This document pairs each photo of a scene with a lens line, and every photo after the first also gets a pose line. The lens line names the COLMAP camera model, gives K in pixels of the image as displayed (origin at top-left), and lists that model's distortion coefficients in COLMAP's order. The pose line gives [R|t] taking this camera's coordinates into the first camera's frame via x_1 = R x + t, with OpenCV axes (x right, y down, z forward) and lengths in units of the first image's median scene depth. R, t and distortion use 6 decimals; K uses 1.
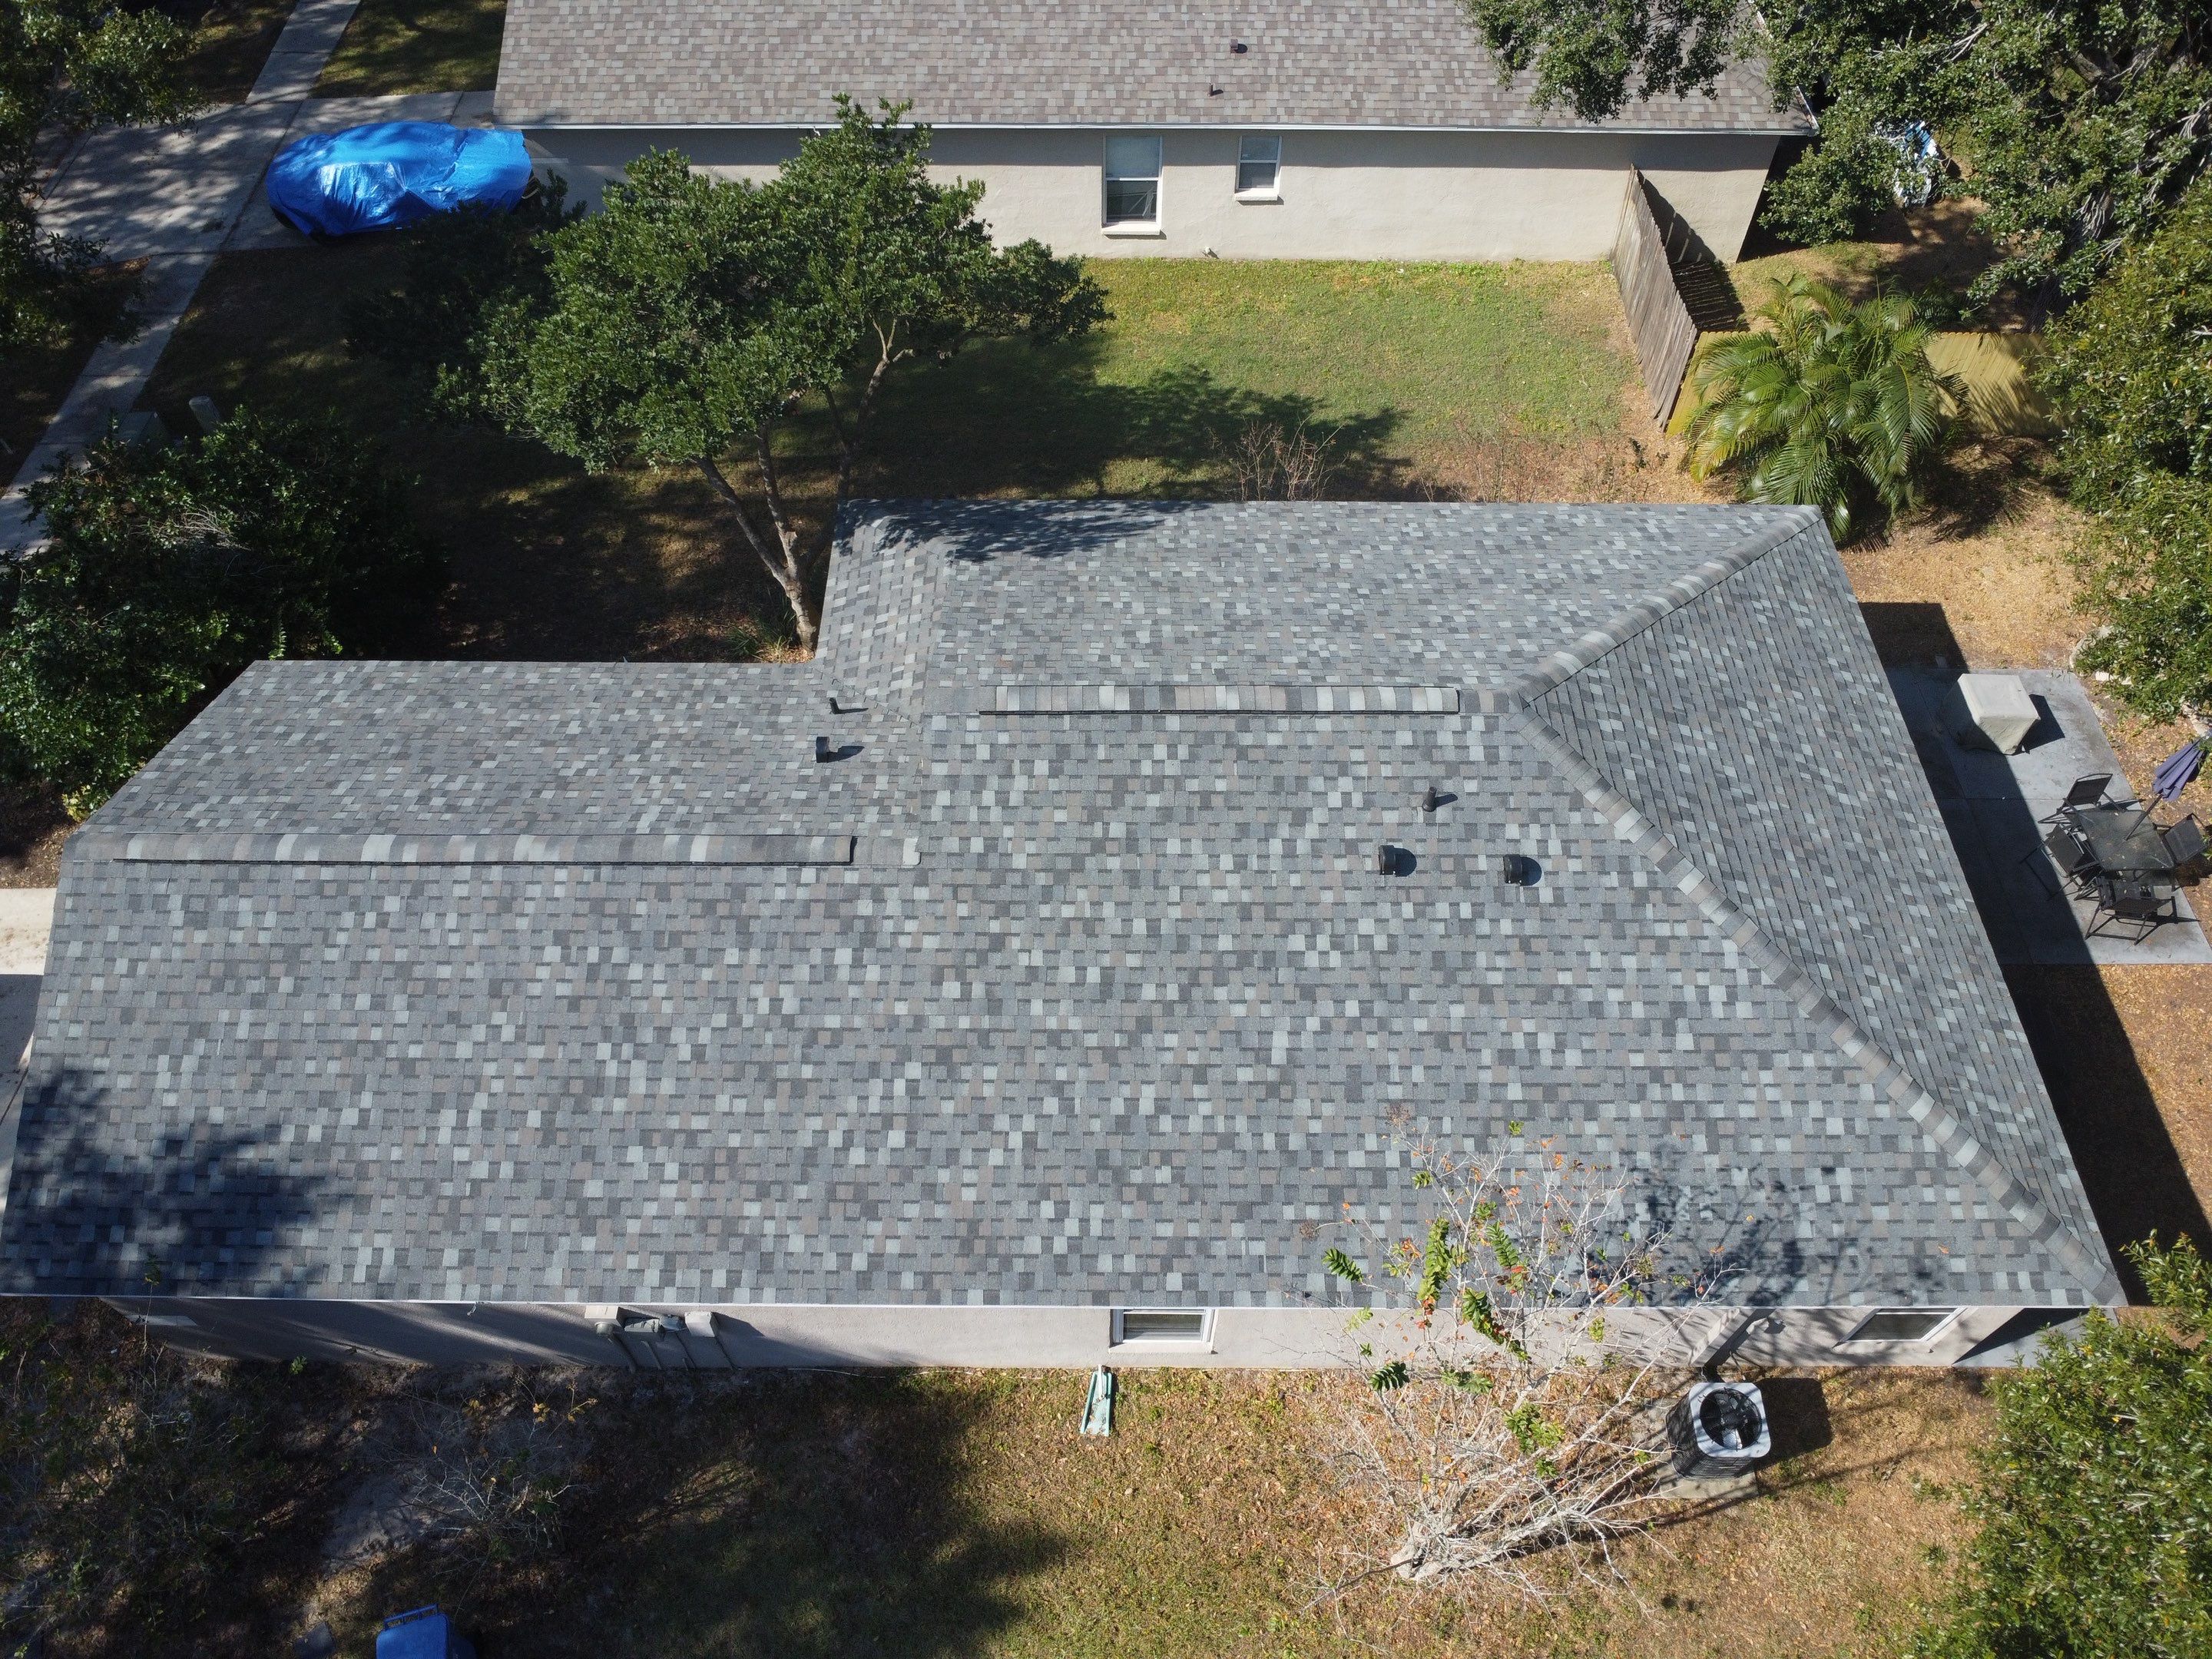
lens RADIAL K [[1600.2, 0, 1098.0], [0, 1600.2, 815.3], [0, 0, 1]] dist [-0.023949, -0.016718]
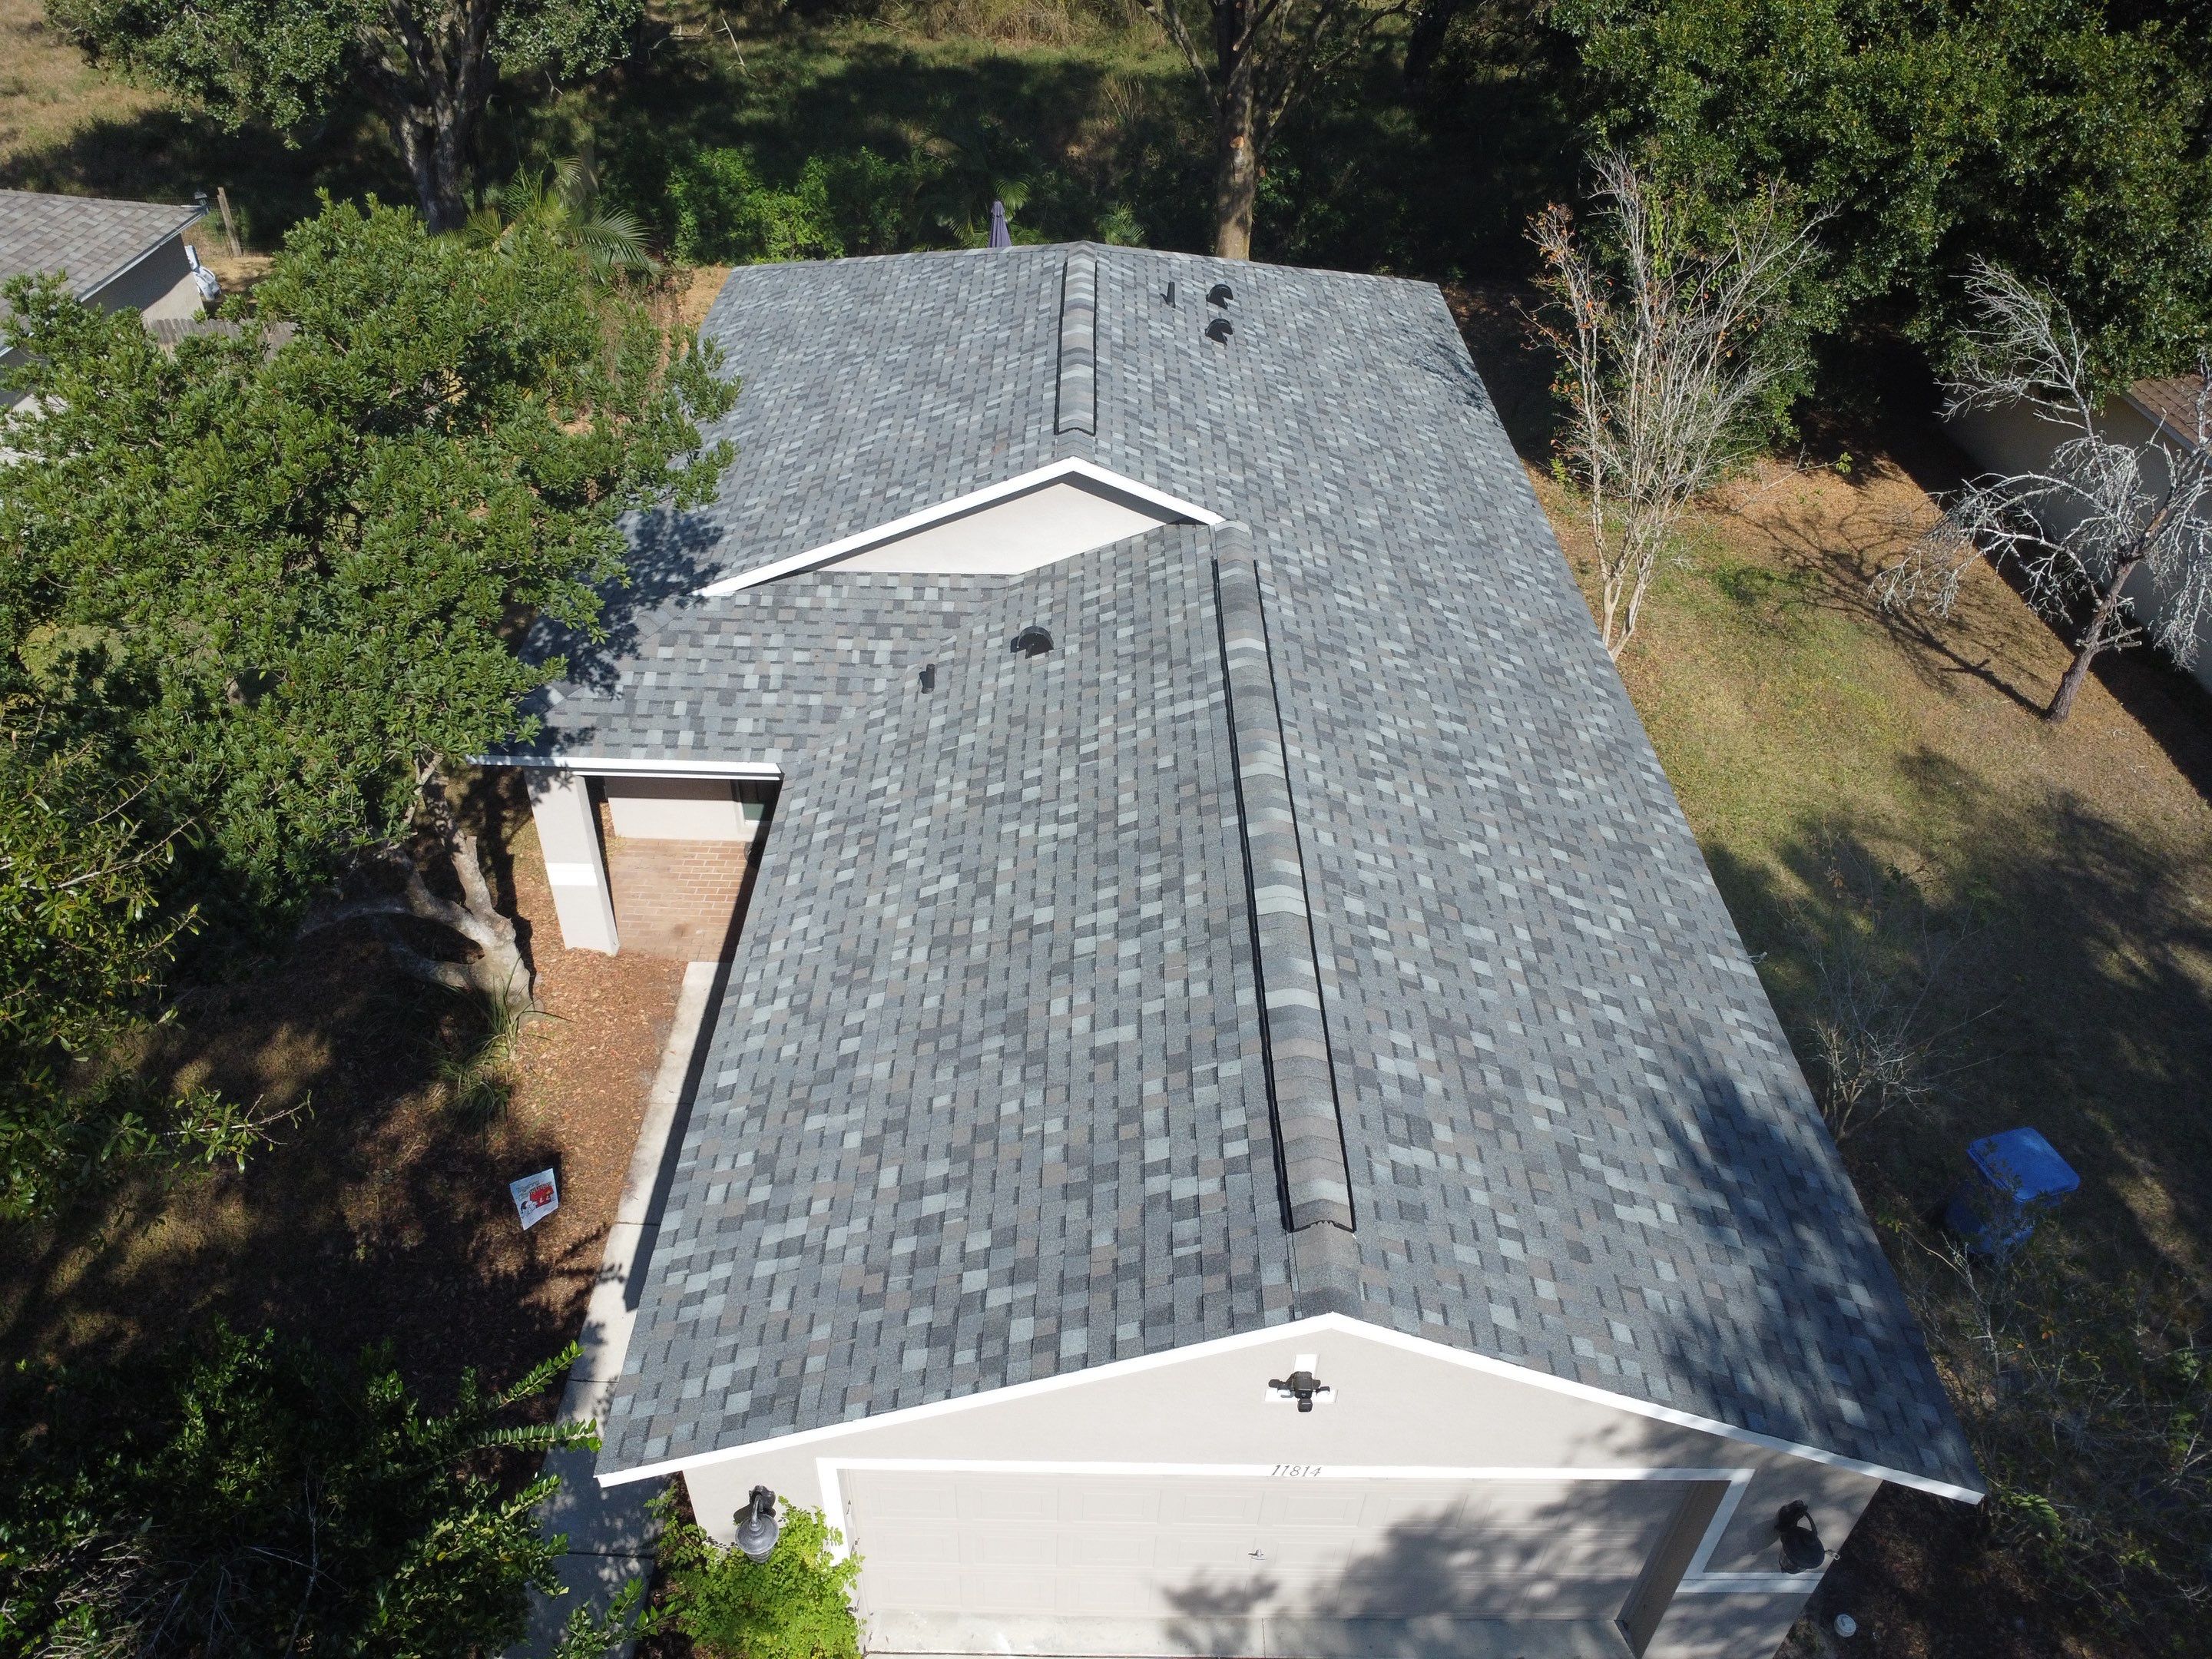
lens RADIAL K [[1600.2, 0, 1102.2], [0, 1600.2, 822.1], [0, 0, 1]] dist [-0.023949, -0.016718]
pose [[-0.000580, -0.614723, 0.788743, -0.963165], [0.783751, 0.489589, 0.382148, -0.311313], [-0.621075, 0.618399, 0.481506, 0.708489]]
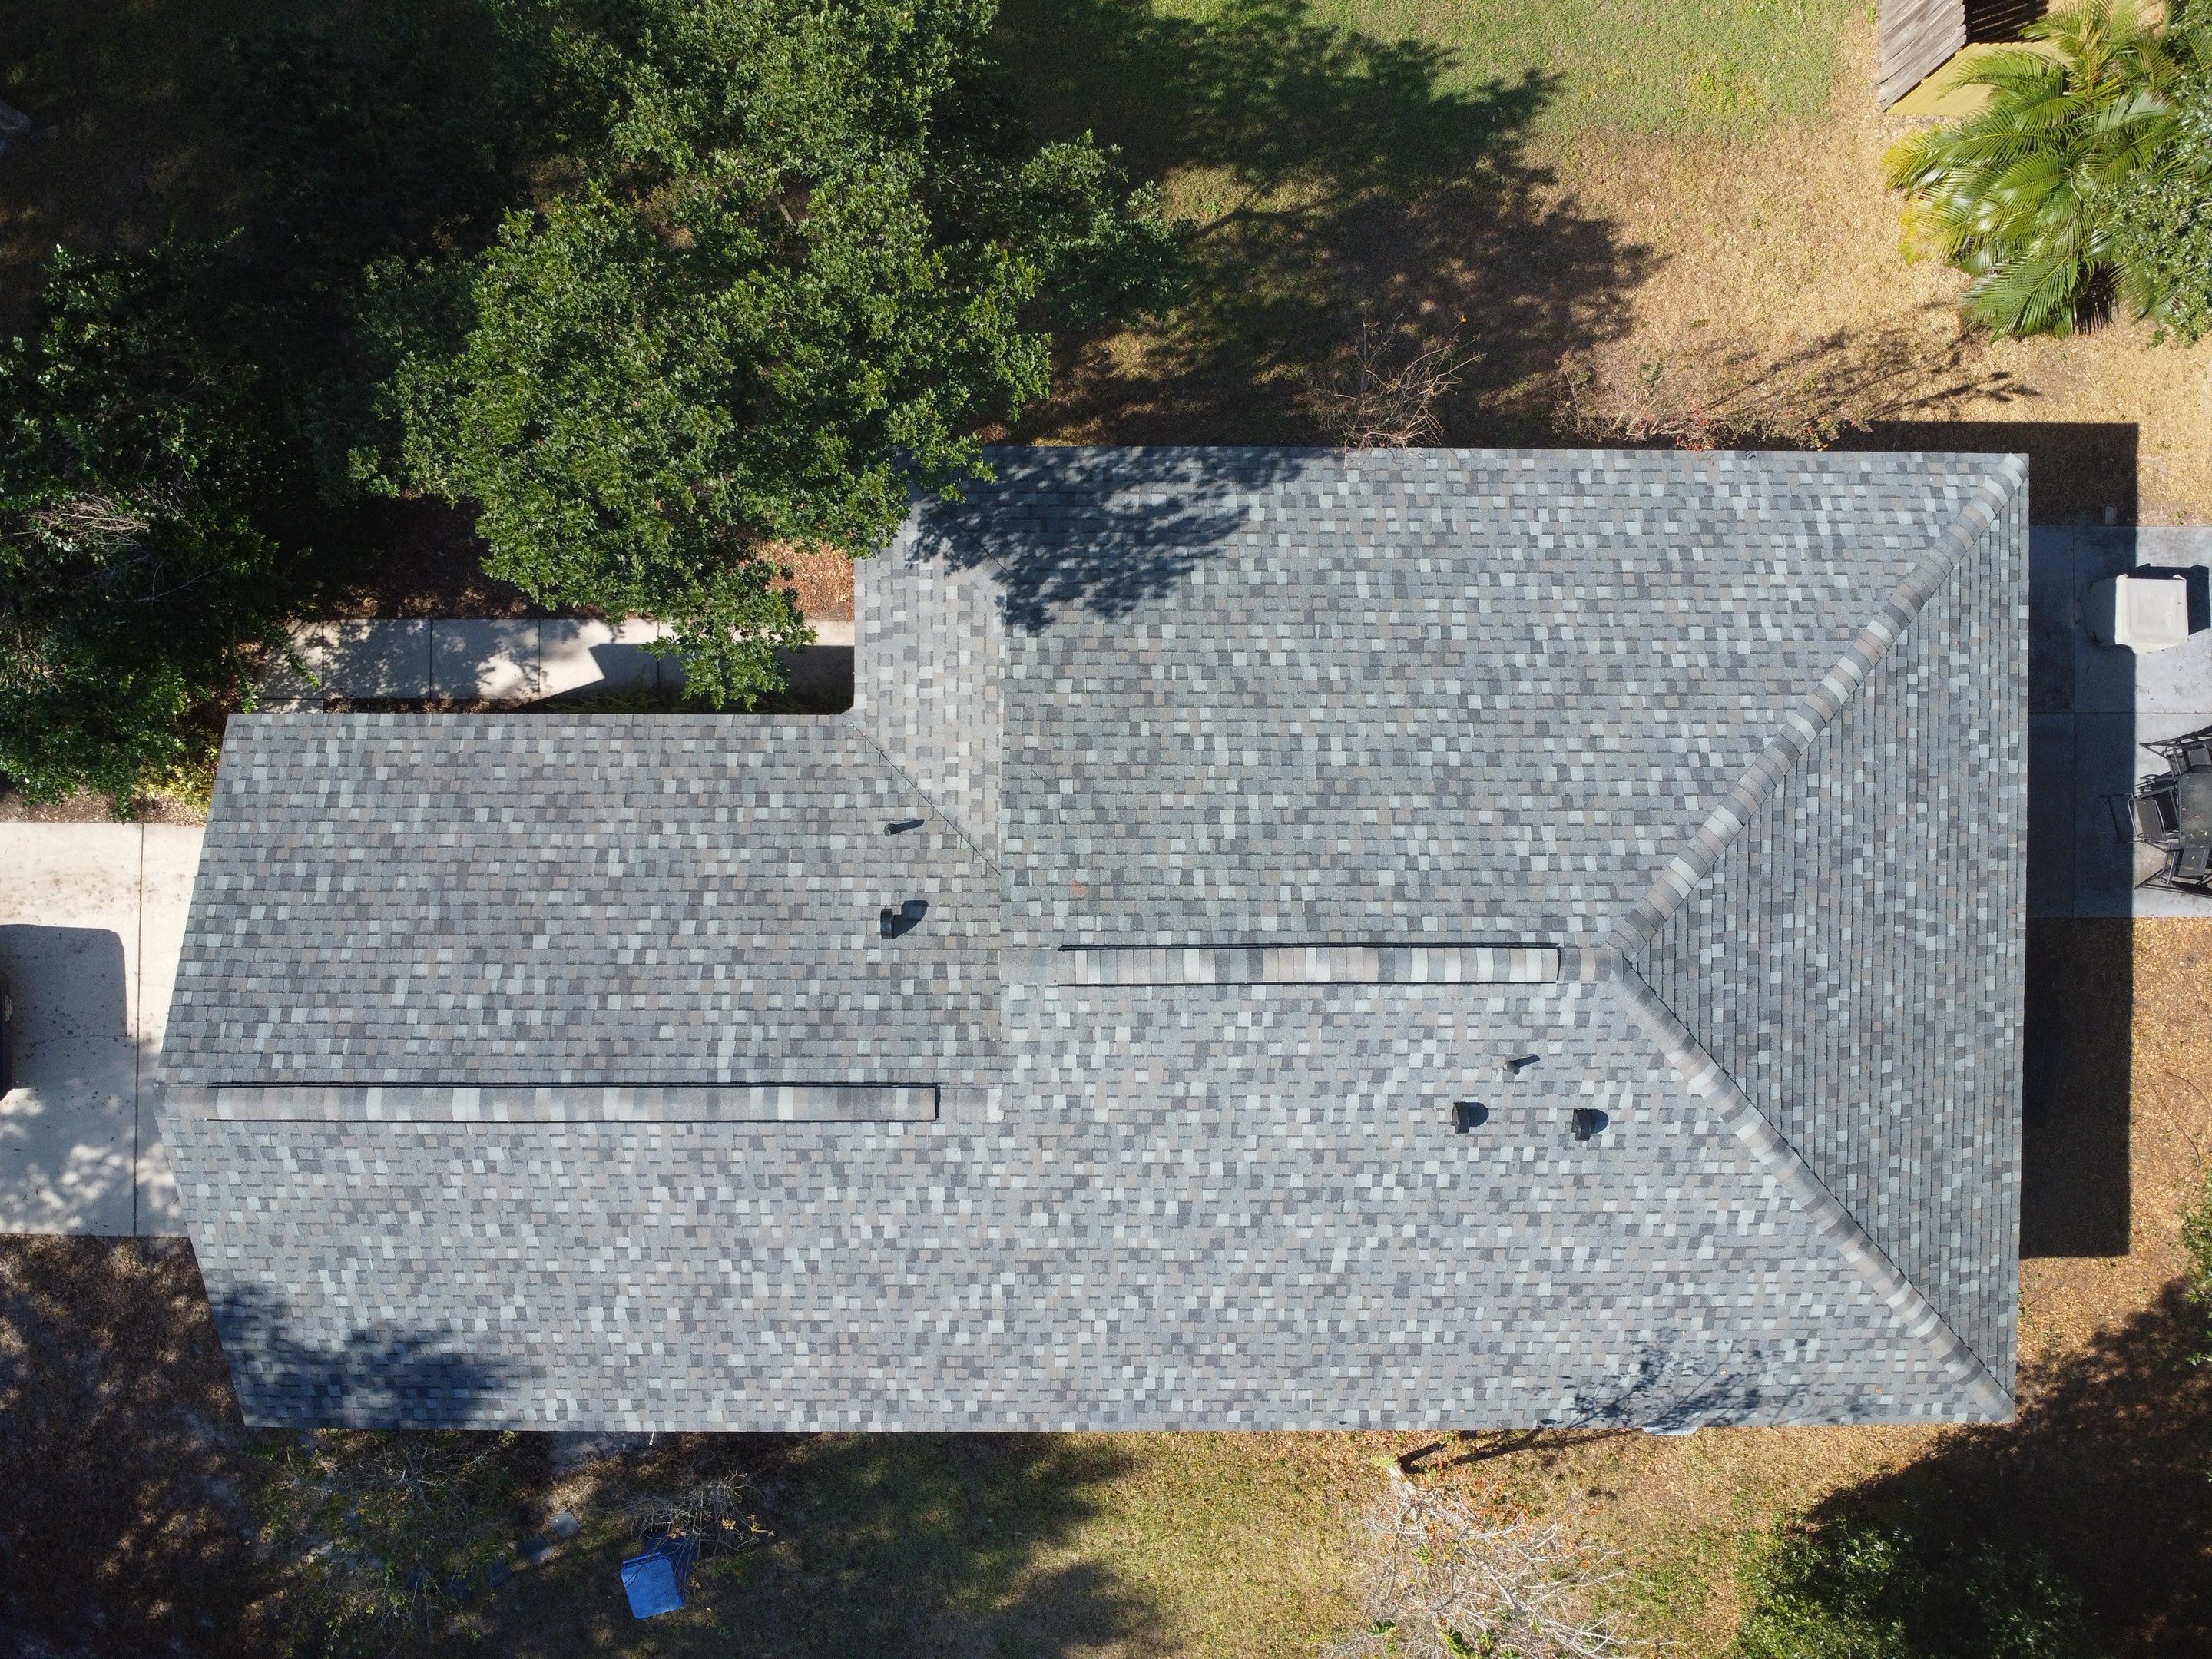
lens RADIAL K [[1600.2, 0, 1098.5], [0, 1600.2, 824.2], [0, 0, 1]] dist [-0.023949, -0.016718]
pose [[0.999945, -0.003668, 0.009795, -0.060489], [-0.003198, 0.784434, 0.620204, -0.752279], [-0.009958, -0.620201, 0.784380, 0.315213]]
